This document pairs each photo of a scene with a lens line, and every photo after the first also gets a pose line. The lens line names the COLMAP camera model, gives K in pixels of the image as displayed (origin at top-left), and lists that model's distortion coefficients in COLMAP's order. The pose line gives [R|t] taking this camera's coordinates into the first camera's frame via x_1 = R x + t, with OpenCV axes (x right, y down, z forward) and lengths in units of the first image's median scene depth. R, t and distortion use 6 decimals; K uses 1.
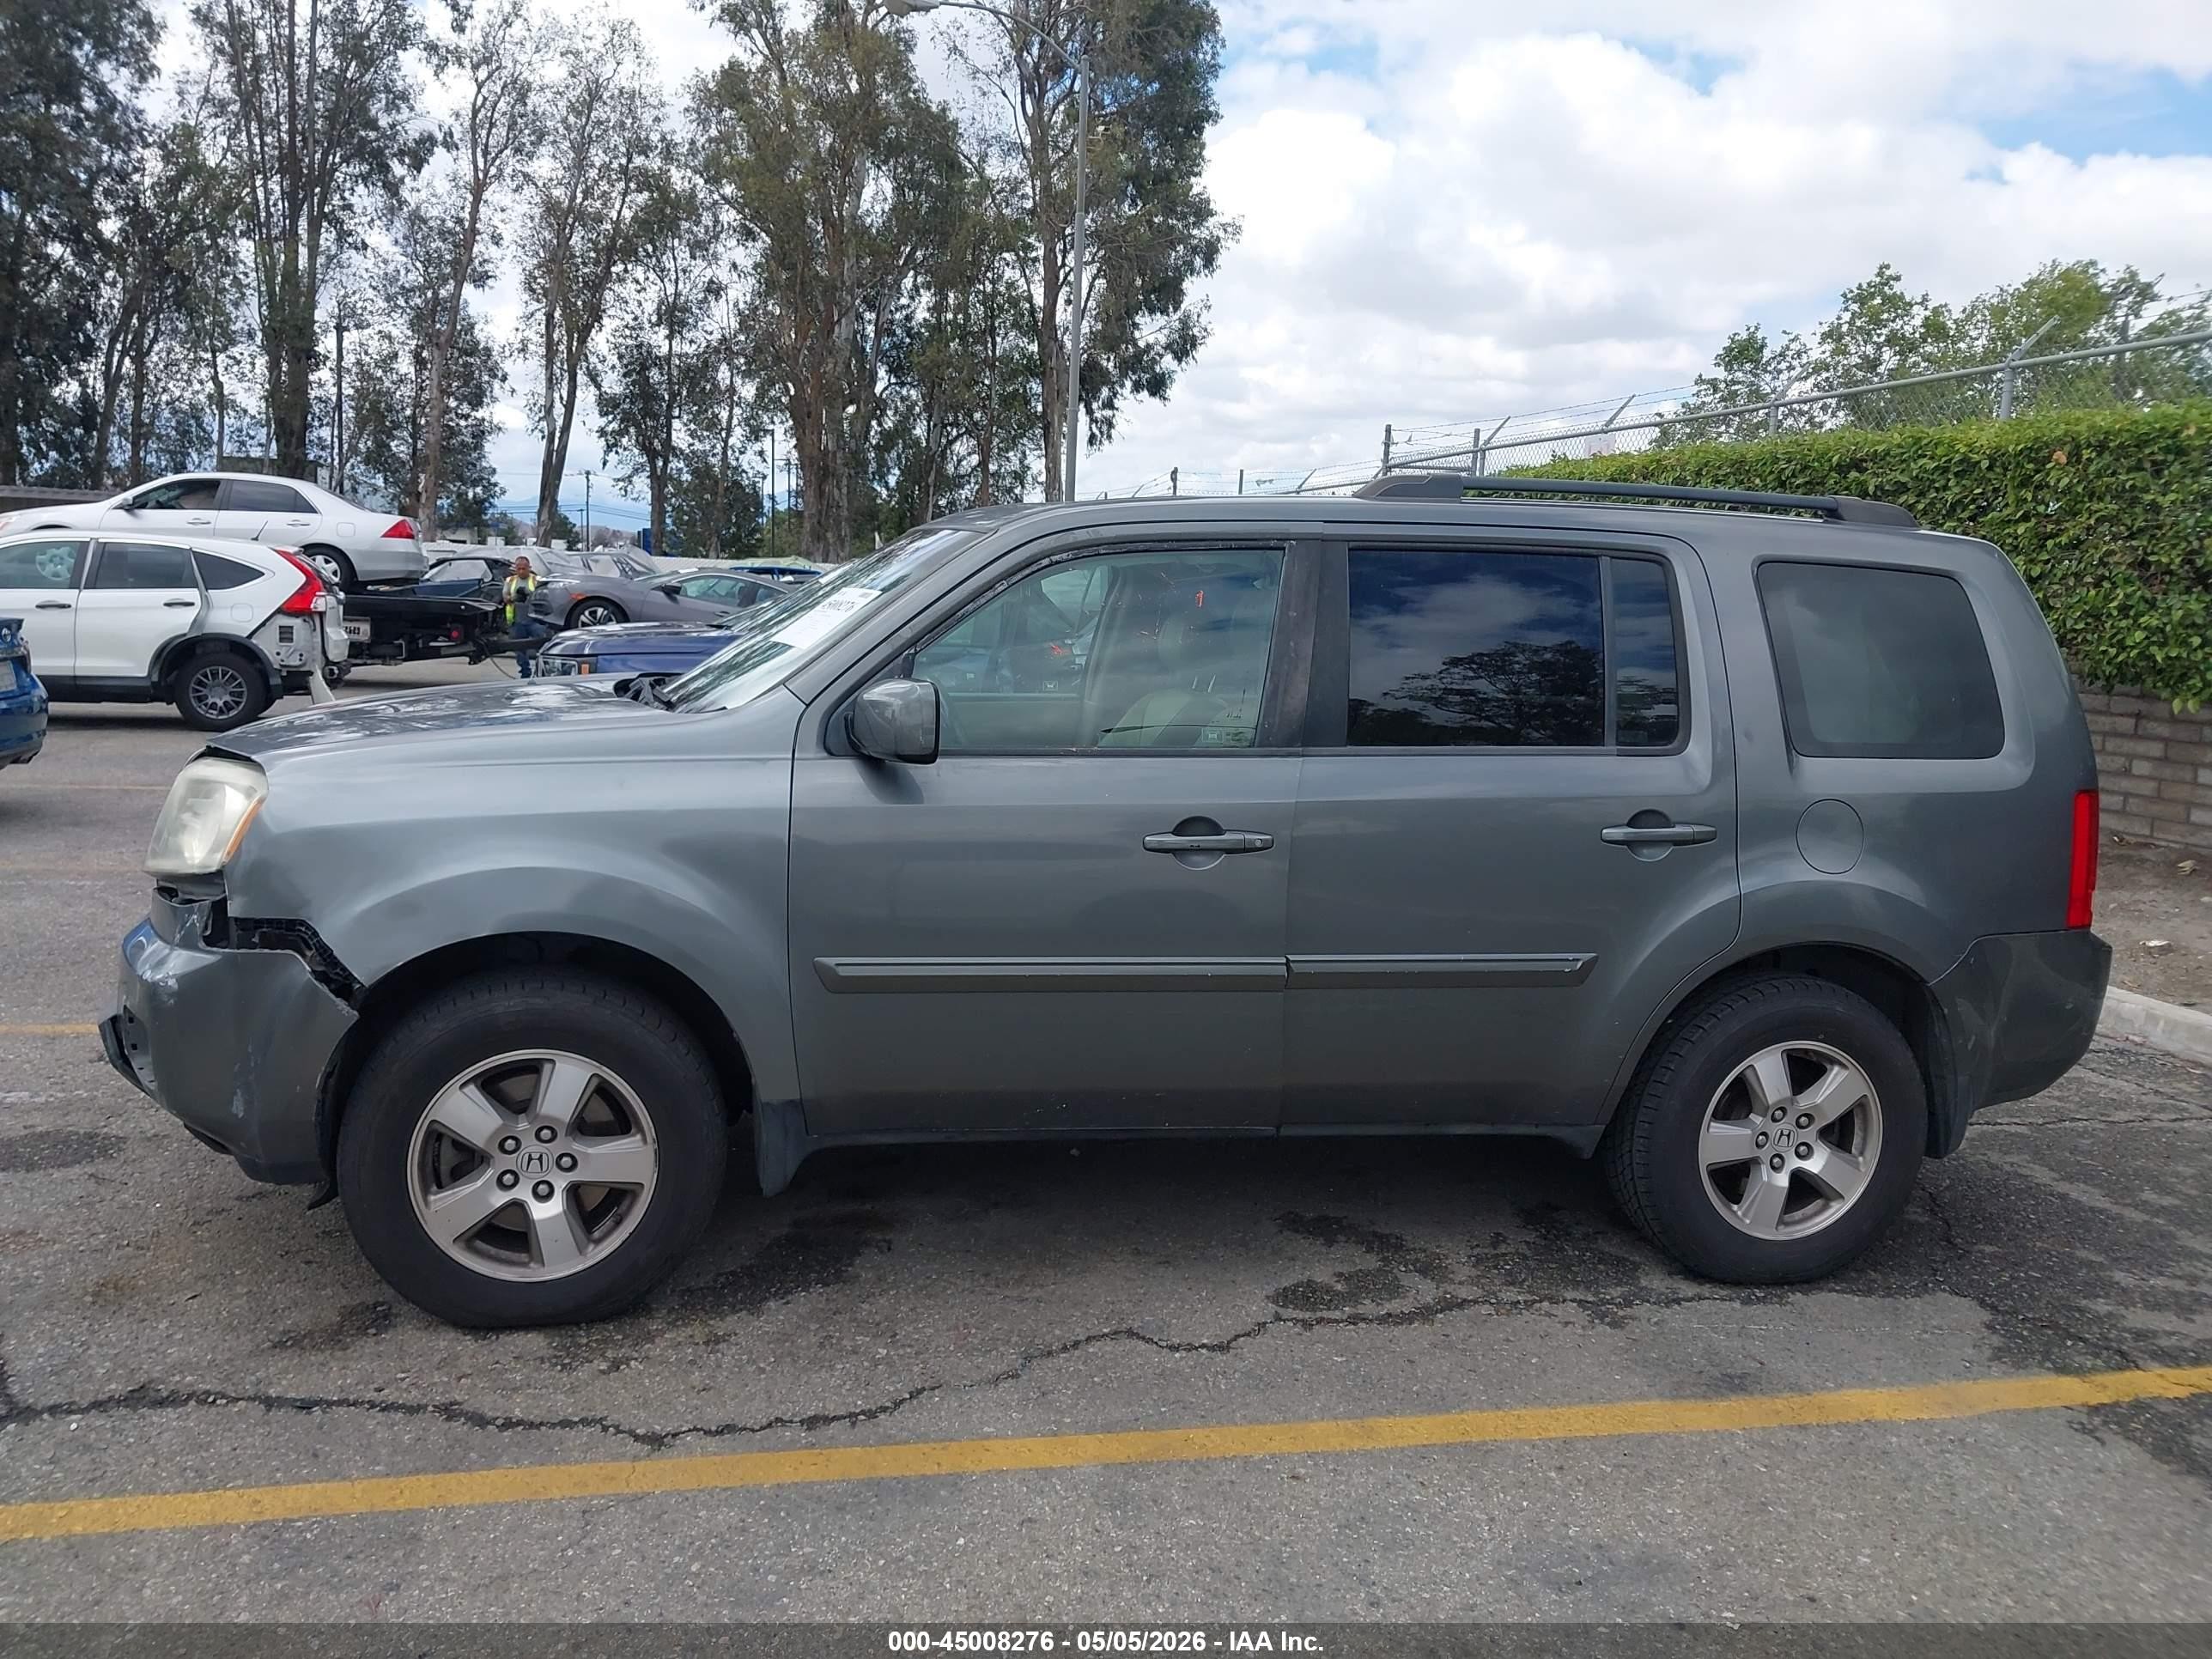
lens RADIAL K [[1768.1, 0, 1102.1], [0, 1768.1, 864.2], [0, 0, 1]] dist [0.031294, -0.034685]
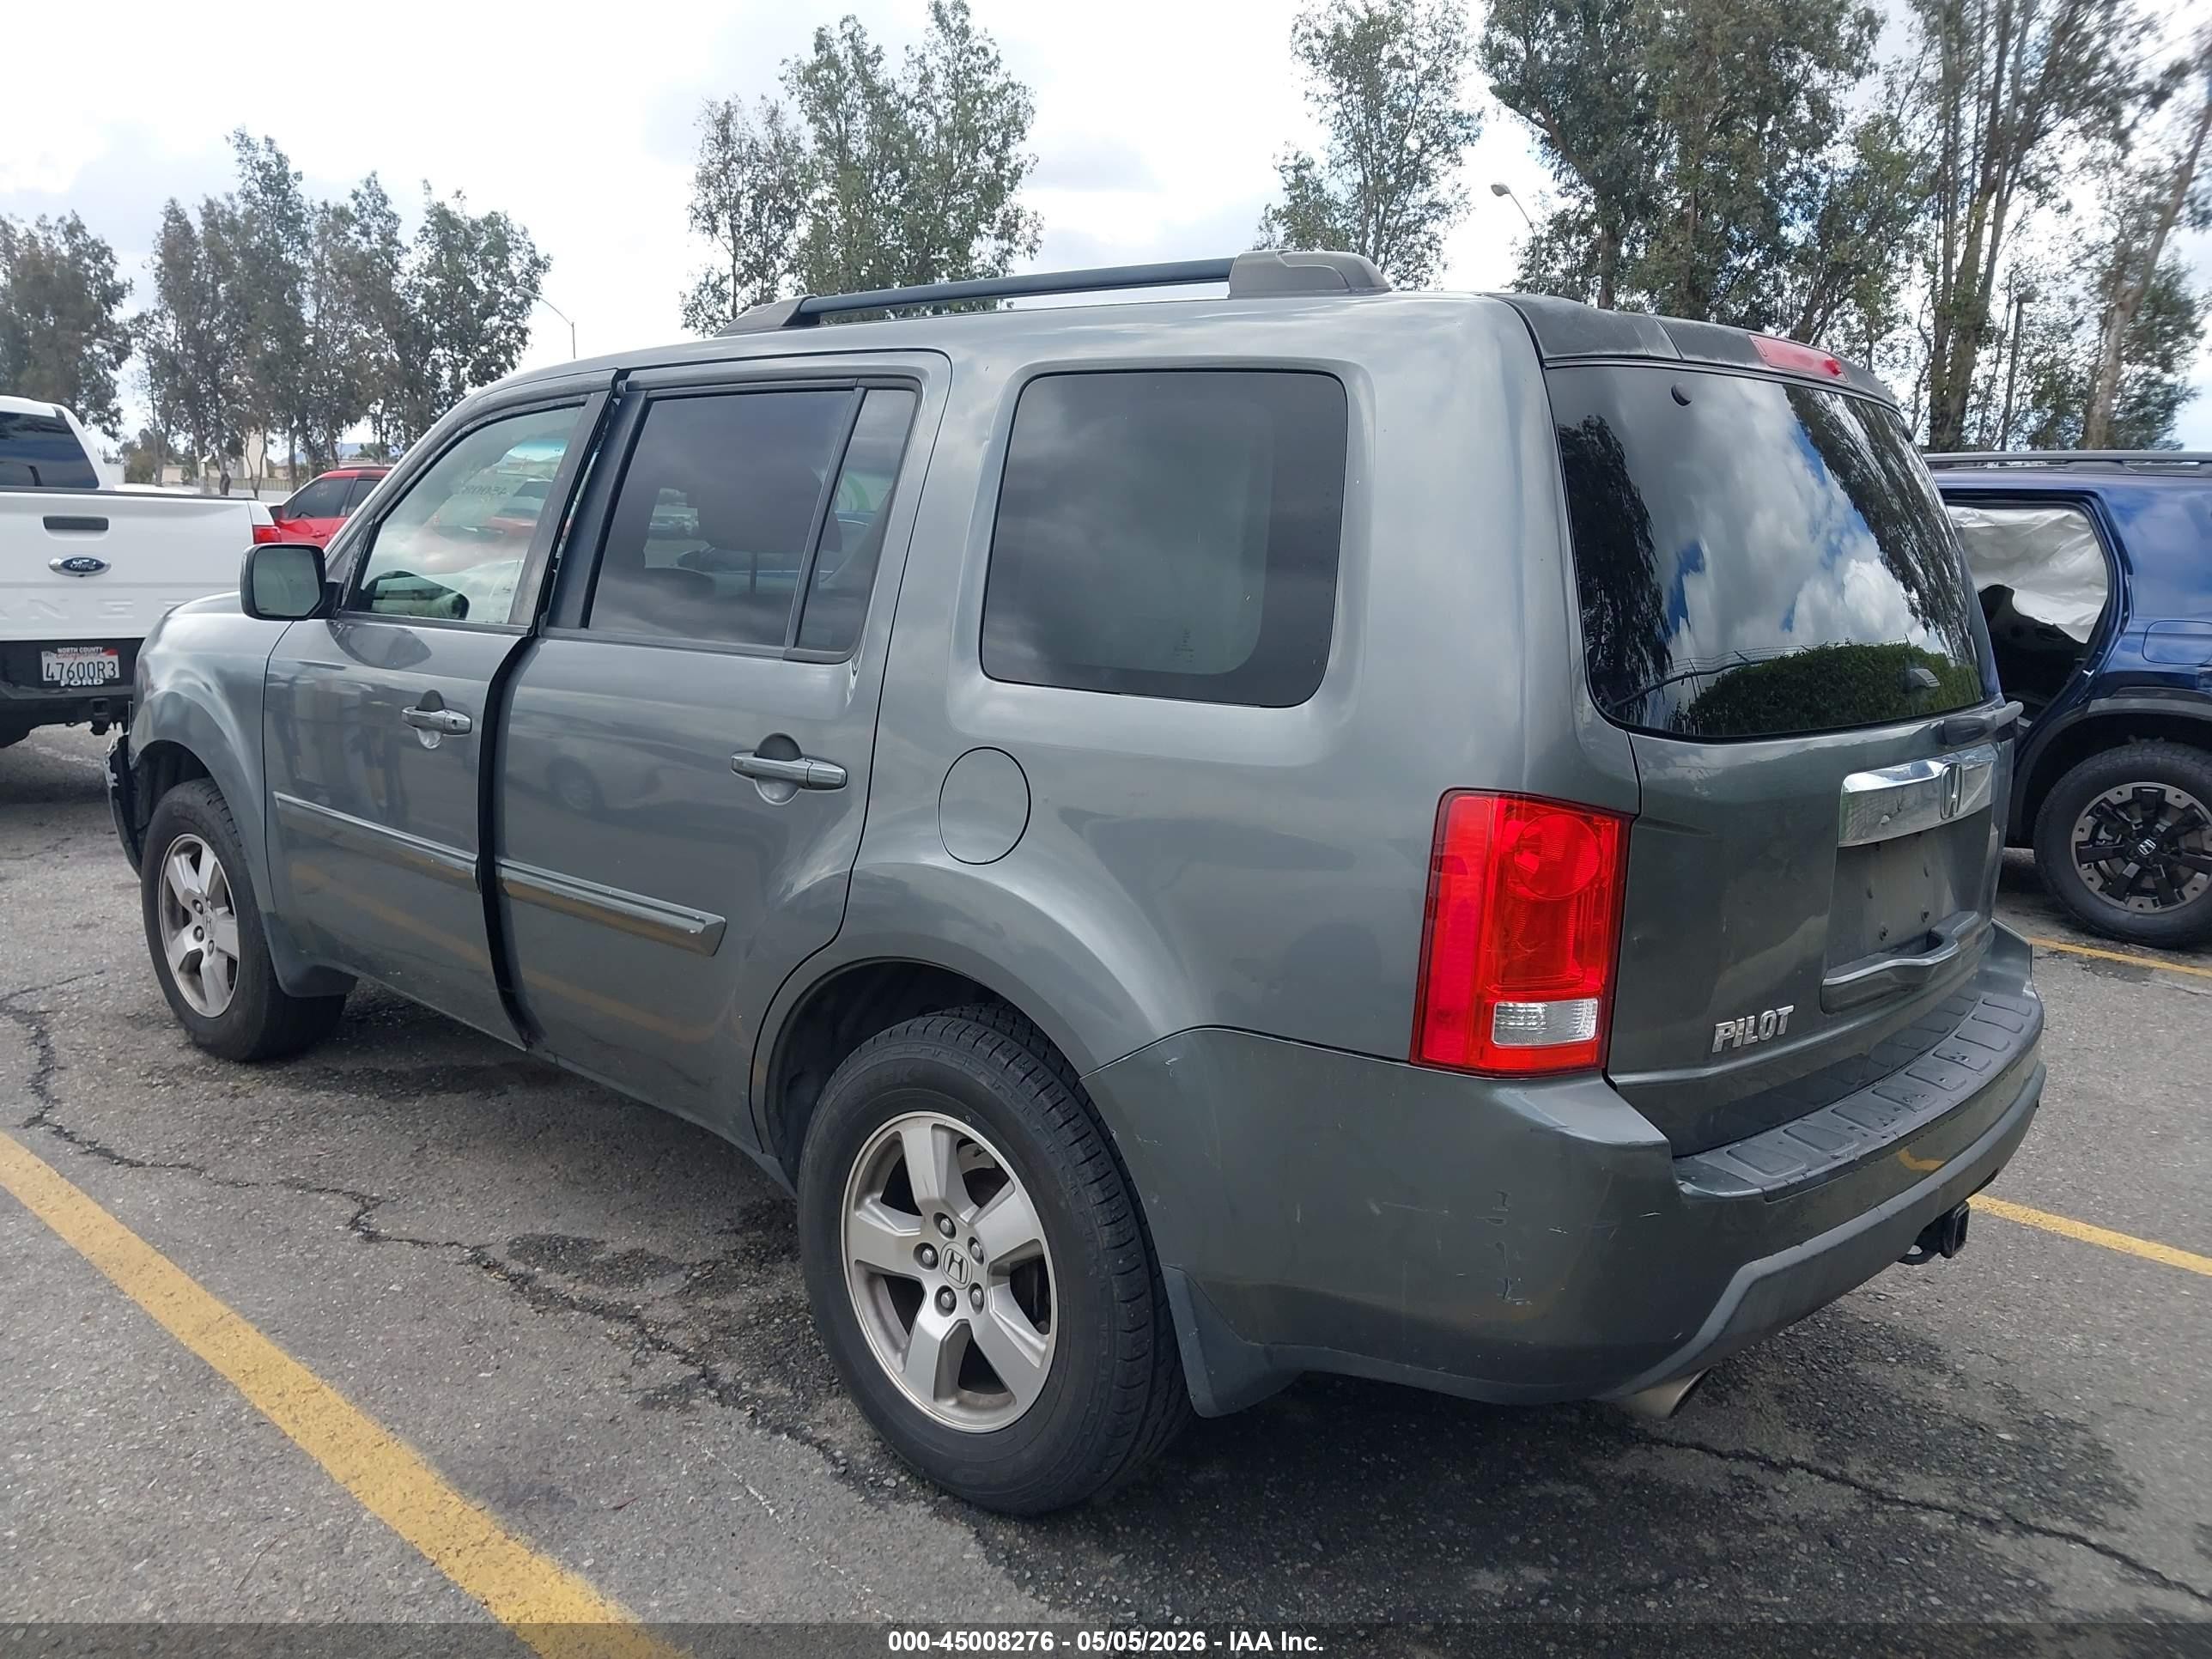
lens RADIAL K [[1845.7, 0, 1106.0], [0, 1845.7, 829.5], [0, 0, 1]] dist [0.007427, 0.001705]
pose [[0.553195, 0.110856, -0.825643, 0.136591], [-0.134768, 0.989960, 0.042622, -0.005730], [0.822079, 0.087692, 0.562580, 0.092752]]
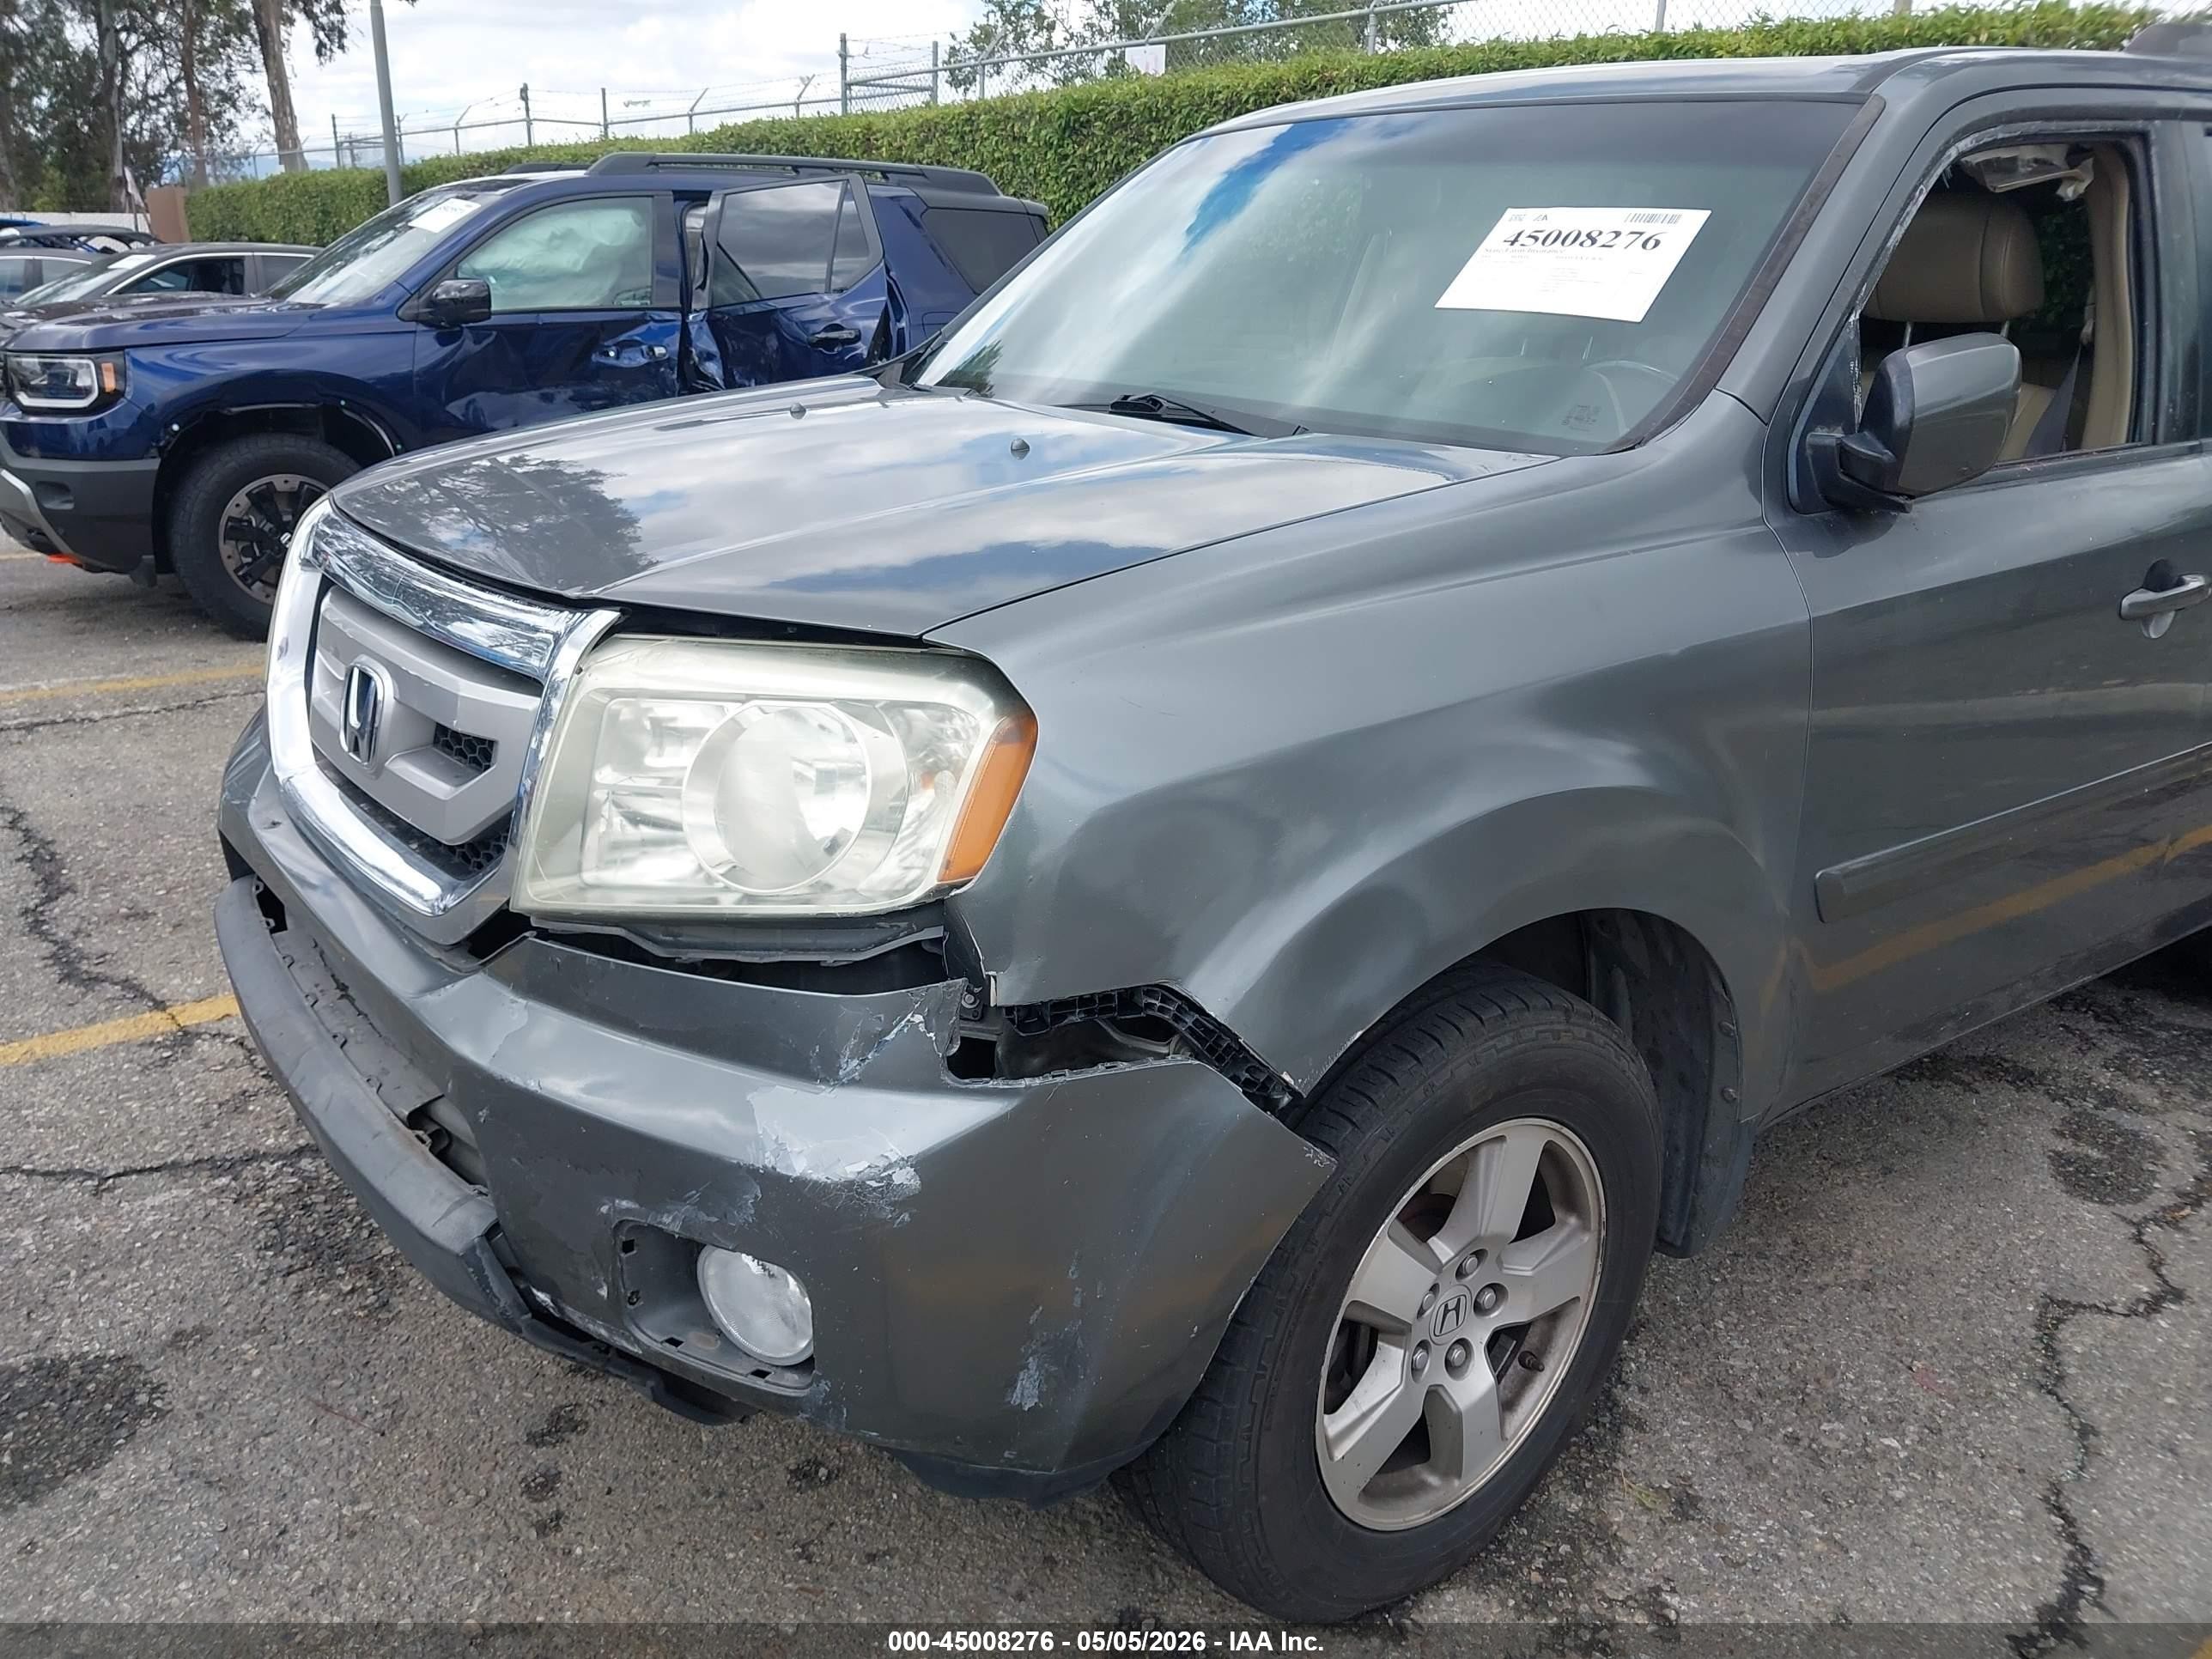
lens RADIAL K [[1747.0, 0, 1106.0], [0, 1747.0, 829.5], [0, 0, 1]] dist [0.014291, -0.020739]
pose [[0.907676, -0.152624, 0.390934, -0.070606], [0.082077, 0.978096, 0.191289, -0.010559], [-0.411566, -0.141542, 0.900322, 0.067657]]
